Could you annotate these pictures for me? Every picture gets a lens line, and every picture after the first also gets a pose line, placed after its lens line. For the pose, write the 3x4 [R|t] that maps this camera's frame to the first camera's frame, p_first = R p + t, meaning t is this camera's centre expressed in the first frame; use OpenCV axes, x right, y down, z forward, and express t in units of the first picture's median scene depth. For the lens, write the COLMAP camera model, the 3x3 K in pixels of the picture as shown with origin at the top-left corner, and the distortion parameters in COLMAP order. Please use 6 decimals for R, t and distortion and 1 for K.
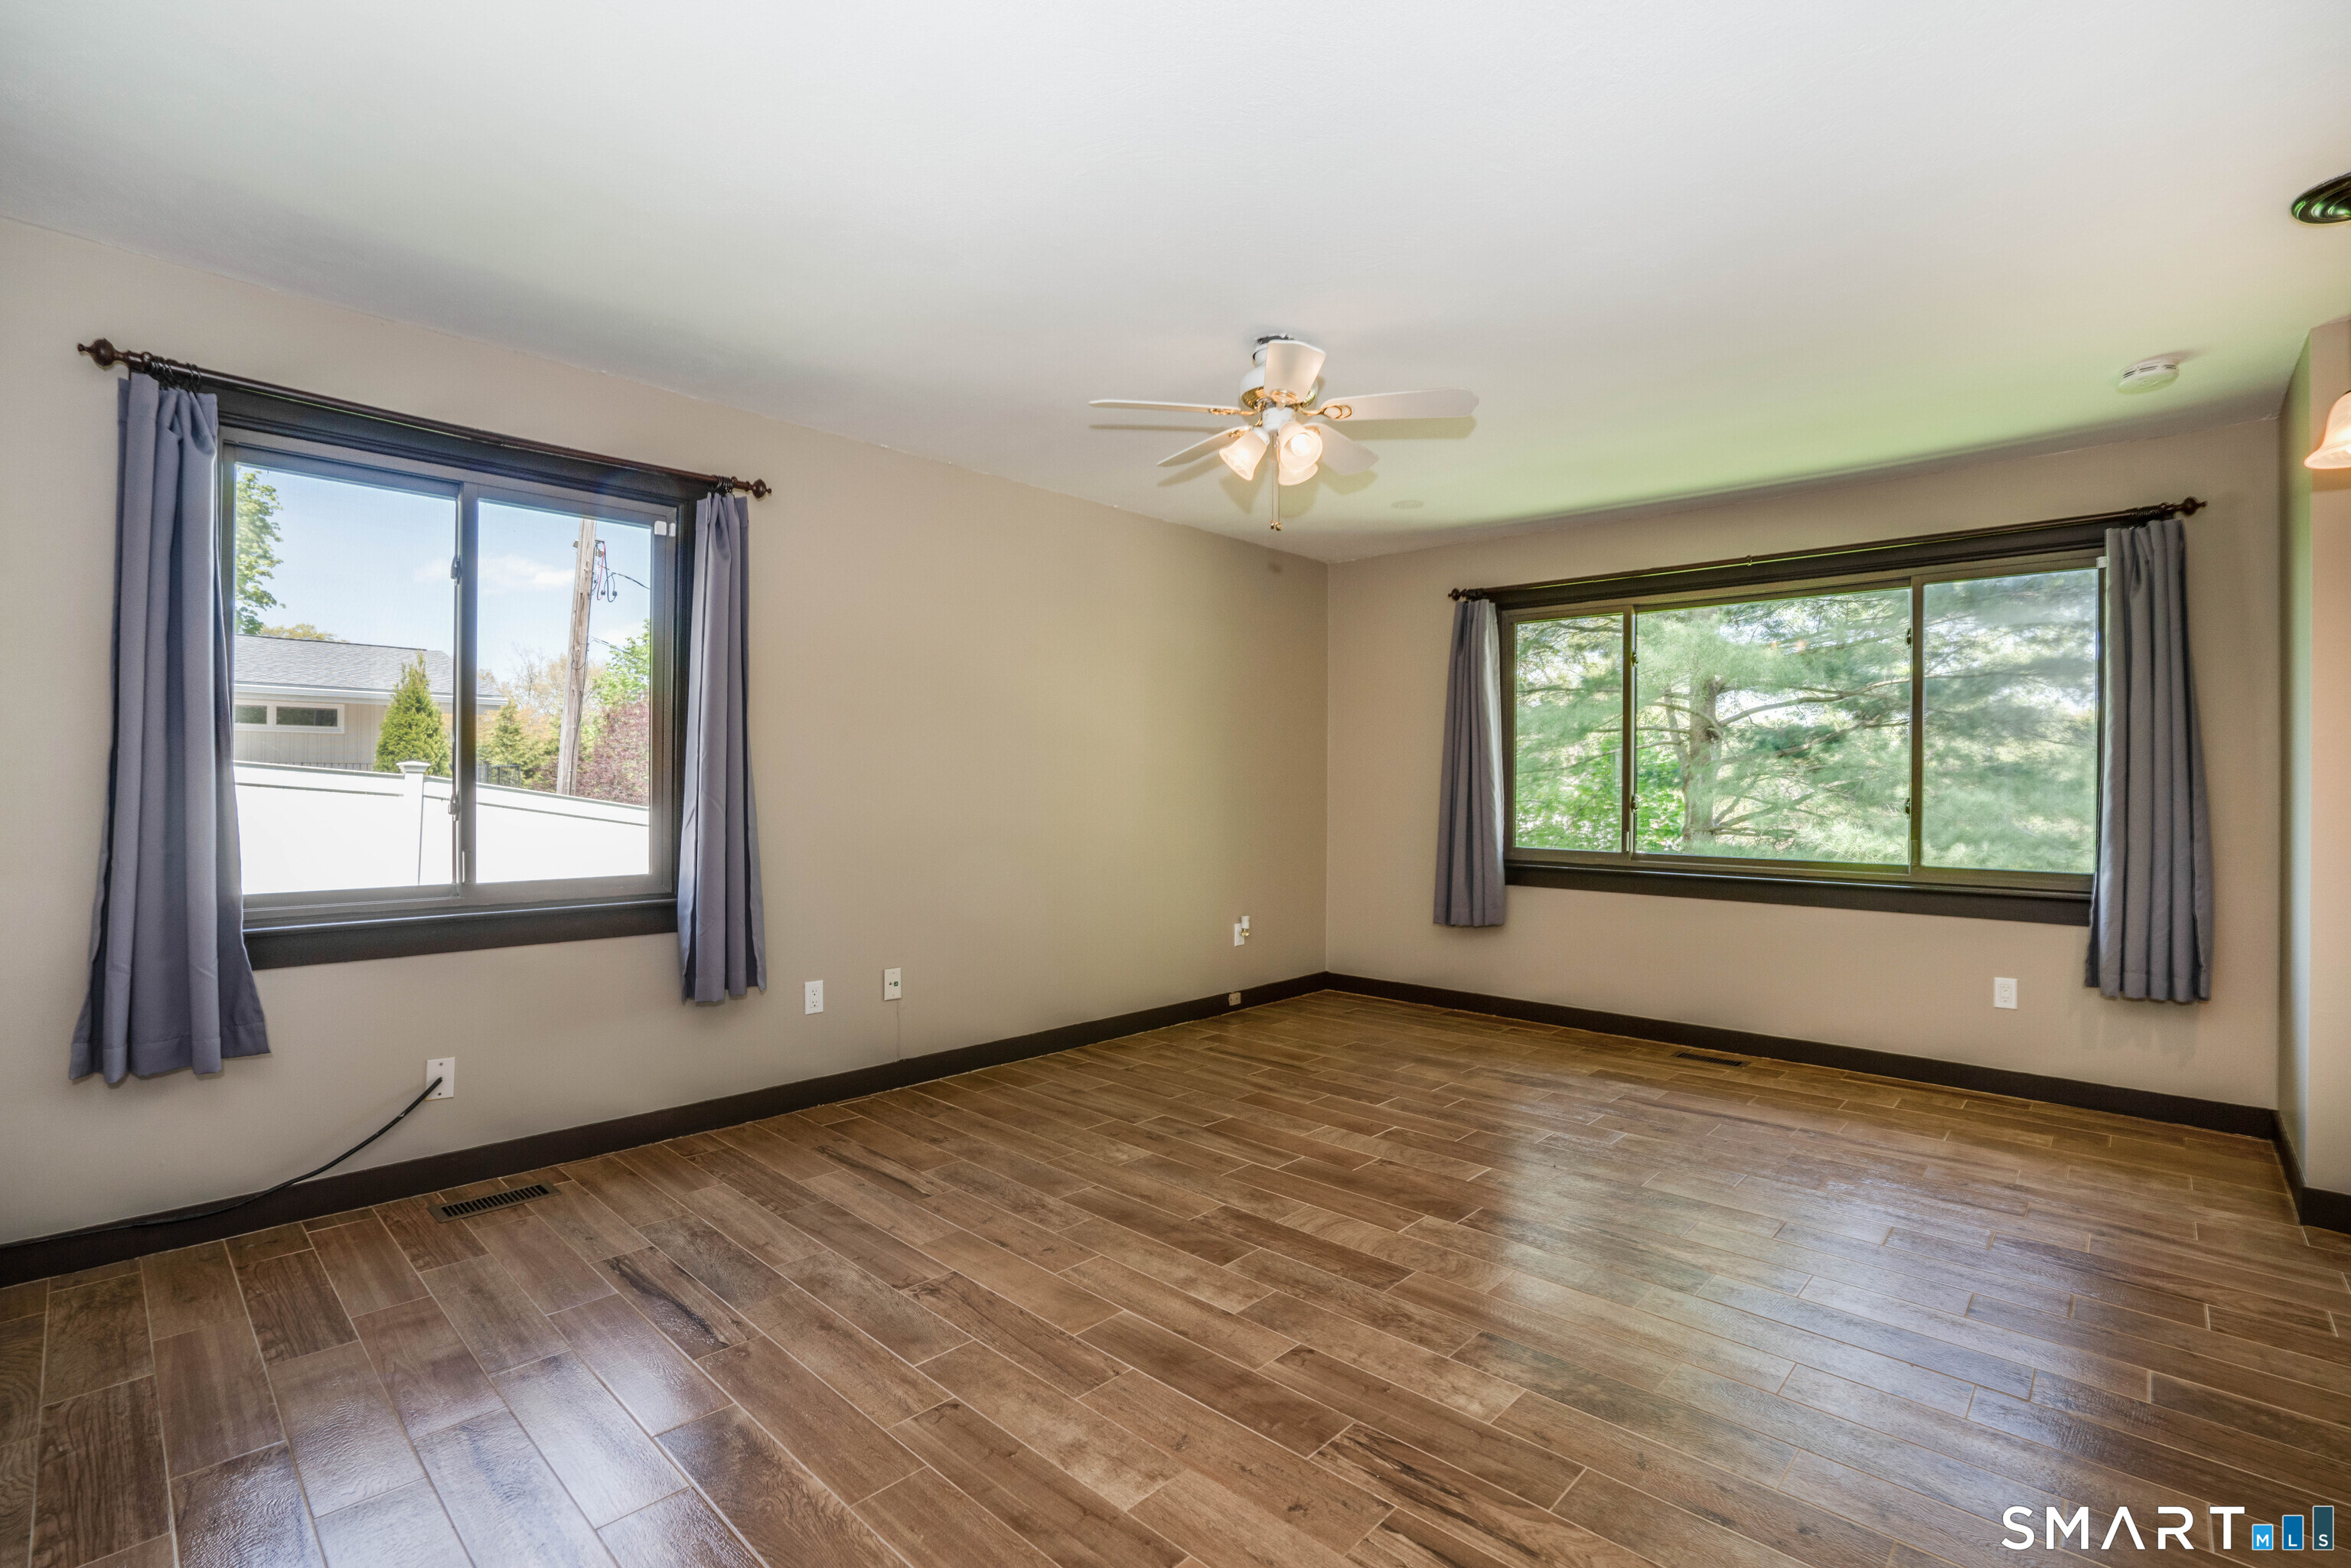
lens RADIAL K [[1091.8, 0, 1175.5], [0, 1091.8, 784.0], [0, 0, 1]] dist [-0.062876, 0.020611]
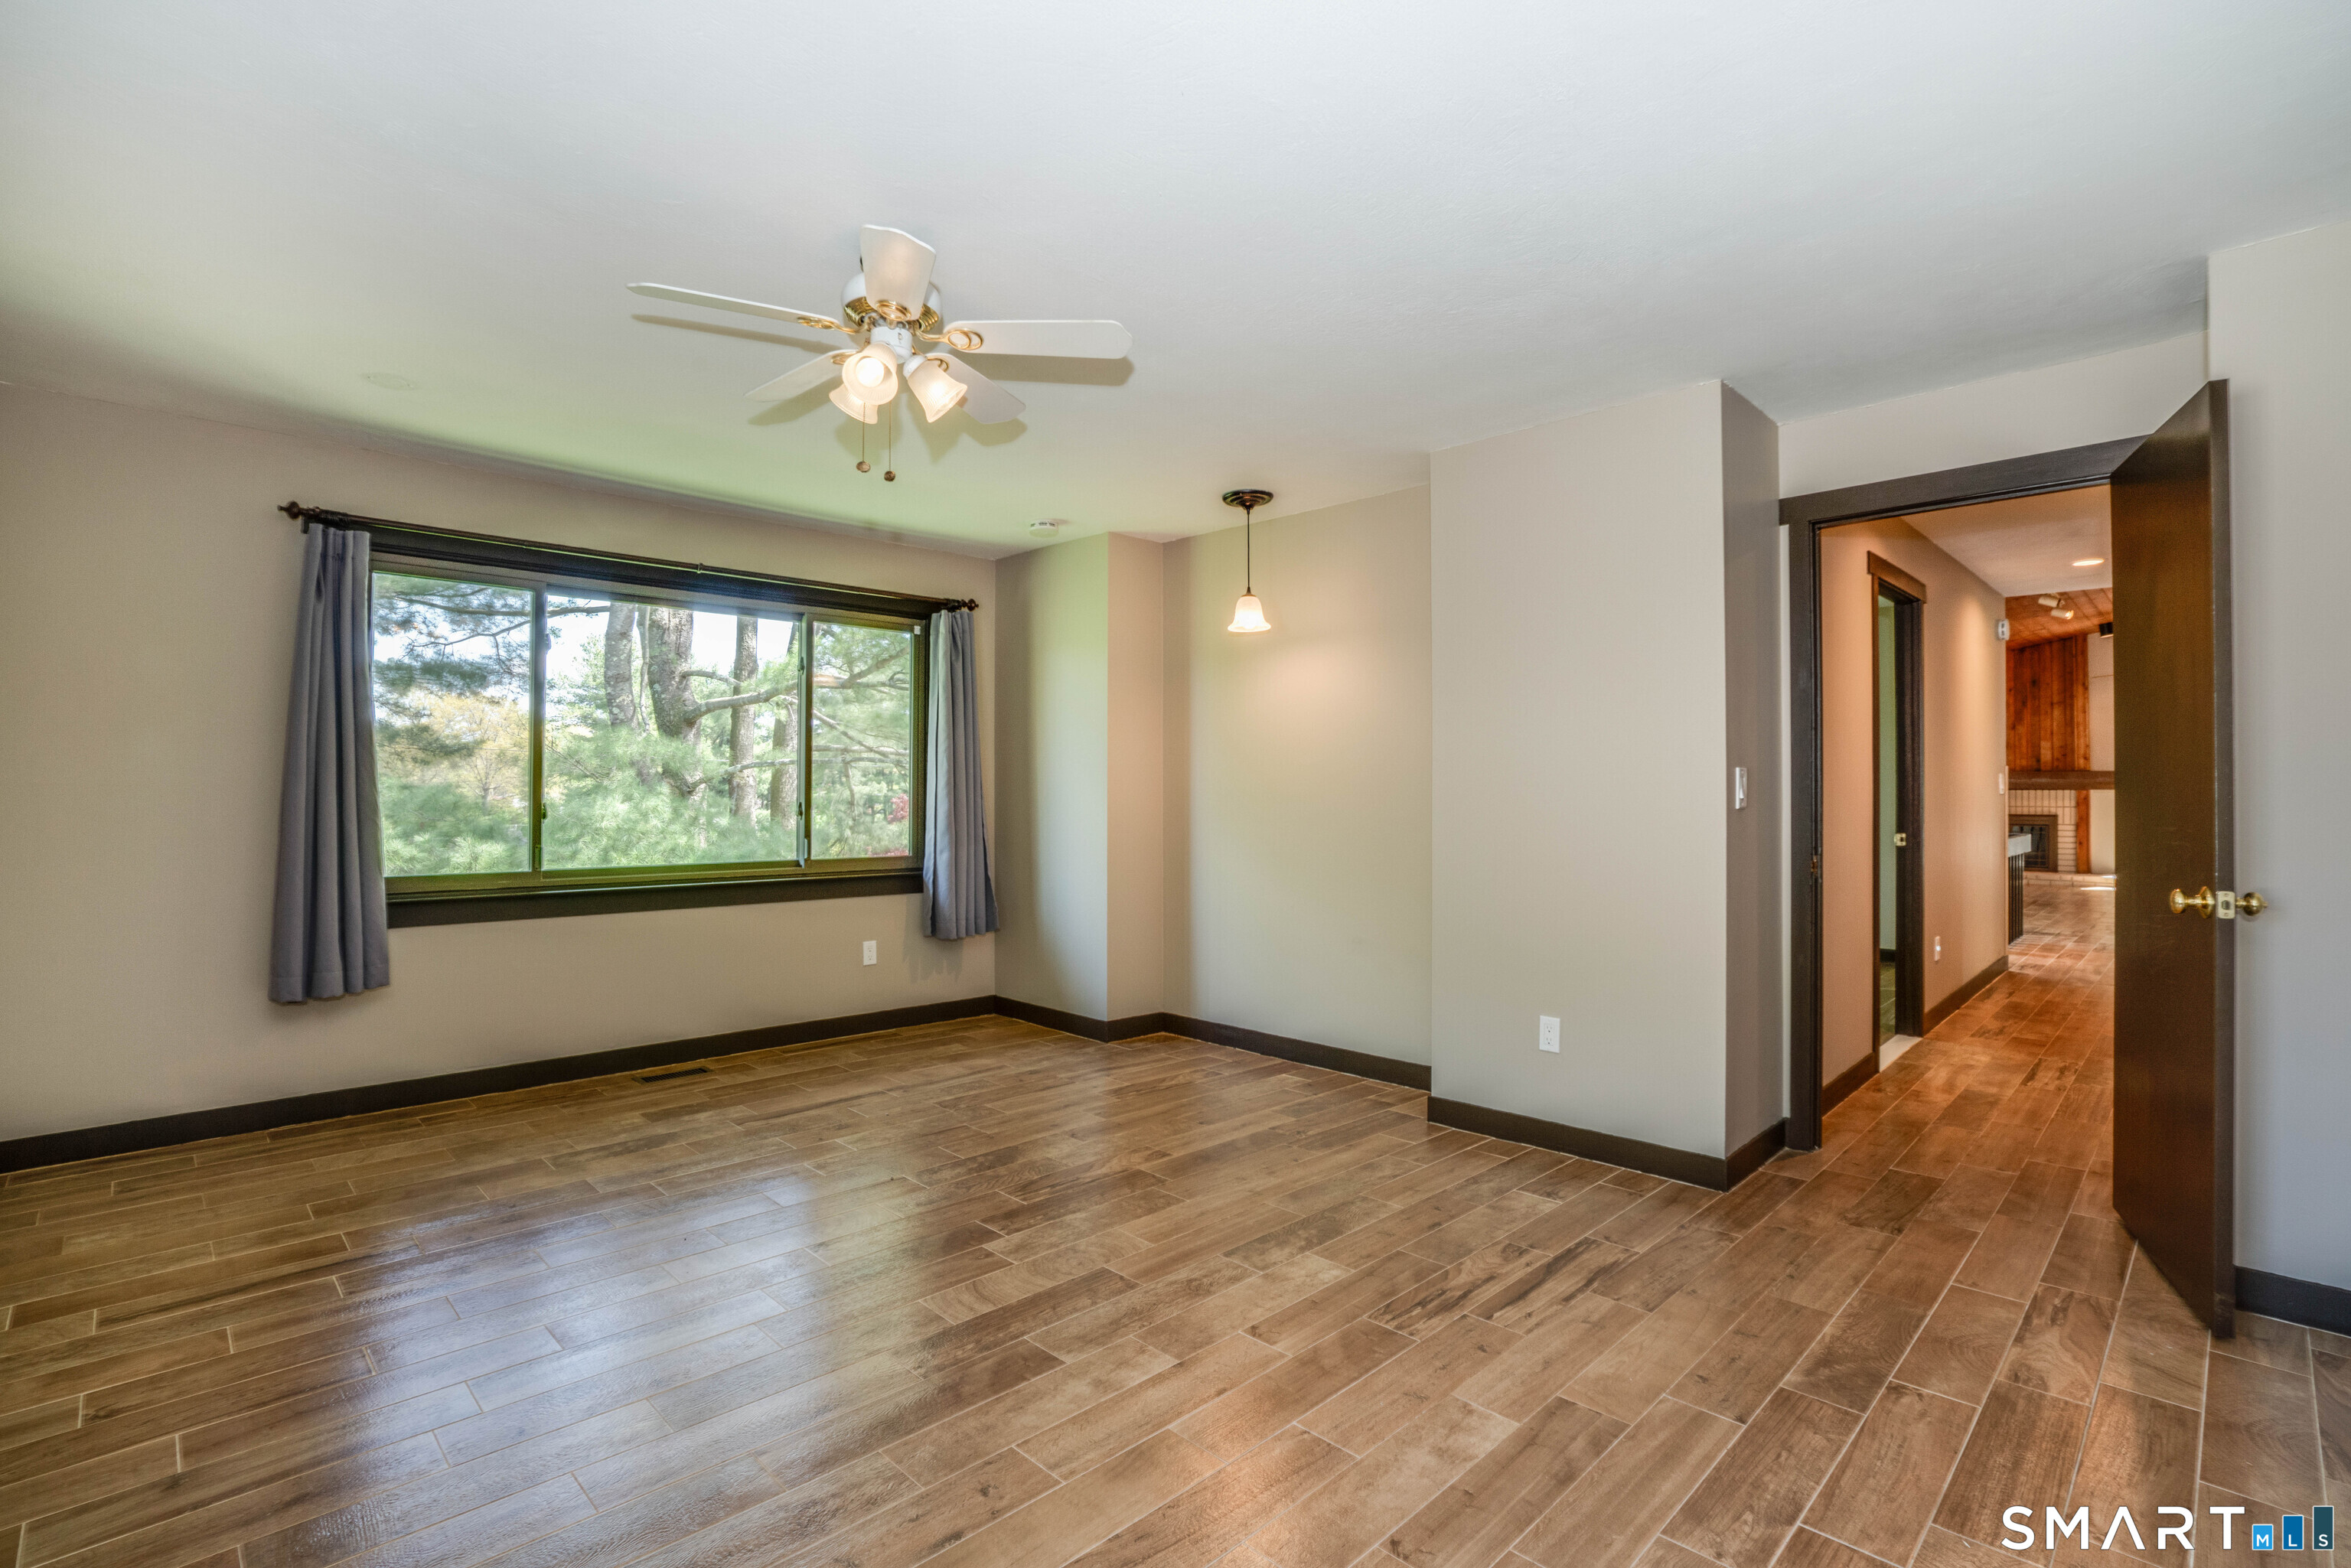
lens RADIAL K [[1144.6, 0, 1147.5], [0, 1144.6, 784.1], [0, 0, 1]] dist [-0.056699, 0.024240]
pose [[0.012182, 0.000065, 0.999926, -0.751146], [-0.004938, 0.999988, -0.000004, -0.011275], [-0.999914, -0.004938, 0.012183, 0.816874]]
